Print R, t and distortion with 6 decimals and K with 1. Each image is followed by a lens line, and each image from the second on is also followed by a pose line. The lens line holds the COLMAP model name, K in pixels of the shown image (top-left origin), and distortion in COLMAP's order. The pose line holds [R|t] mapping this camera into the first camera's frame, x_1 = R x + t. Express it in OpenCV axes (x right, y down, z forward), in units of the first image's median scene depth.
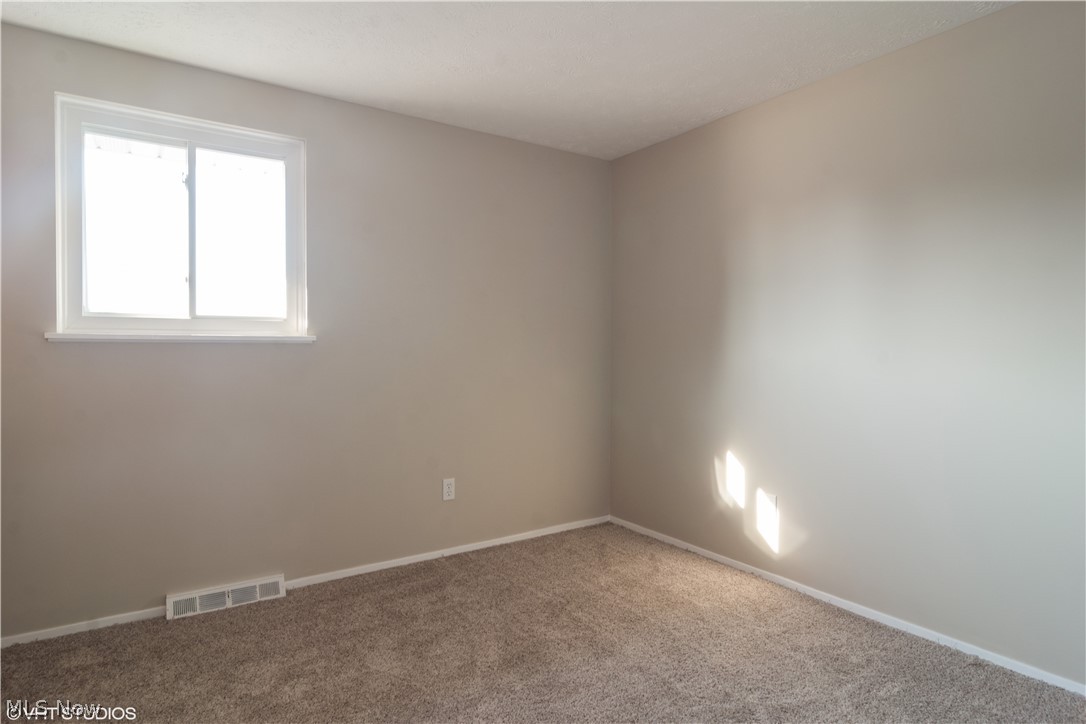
lens RADIAL K [[578.6, 0, 532.6], [0, 578.6, 360.0], [0, 0, 1]] dist [-0.029583, -0.000117]
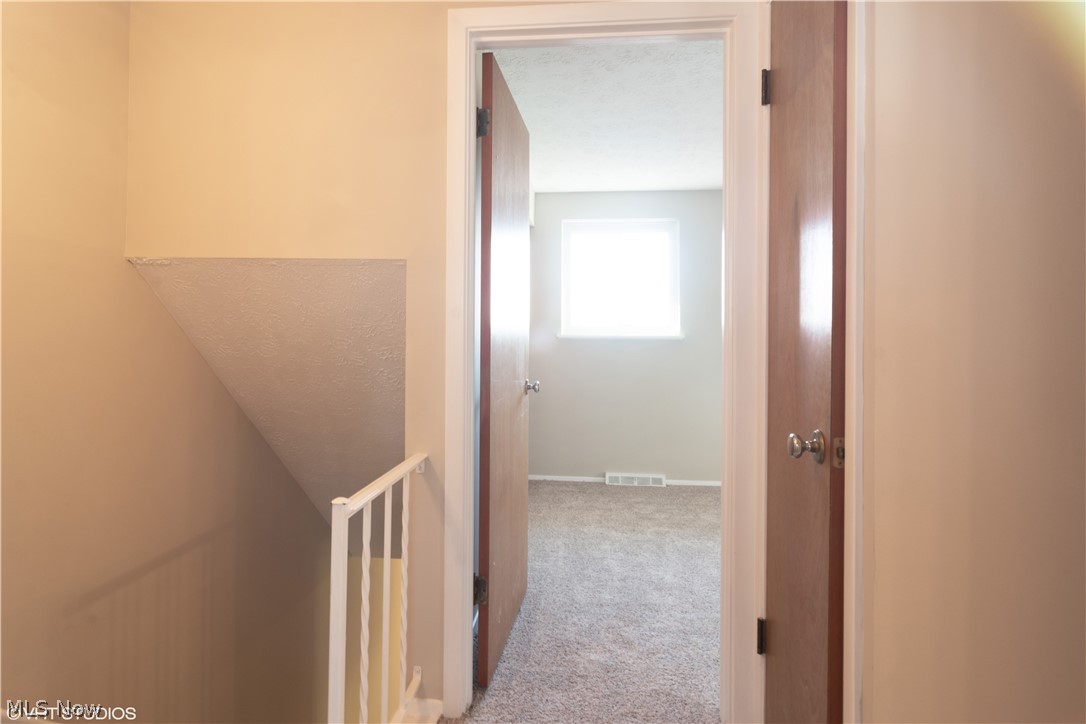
lens RADIAL K [[578.6, 0, 541.1], [0, 578.6, 353.1], [0, 0, 1]] dist [-0.029583, -0.000117]
pose [[0.774425, 0.010213, -0.632584, 0.366691], [-0.010498, 0.999939, 0.003292, 0.009600], [0.632579, 0.004092, 0.774485, -0.572546]]
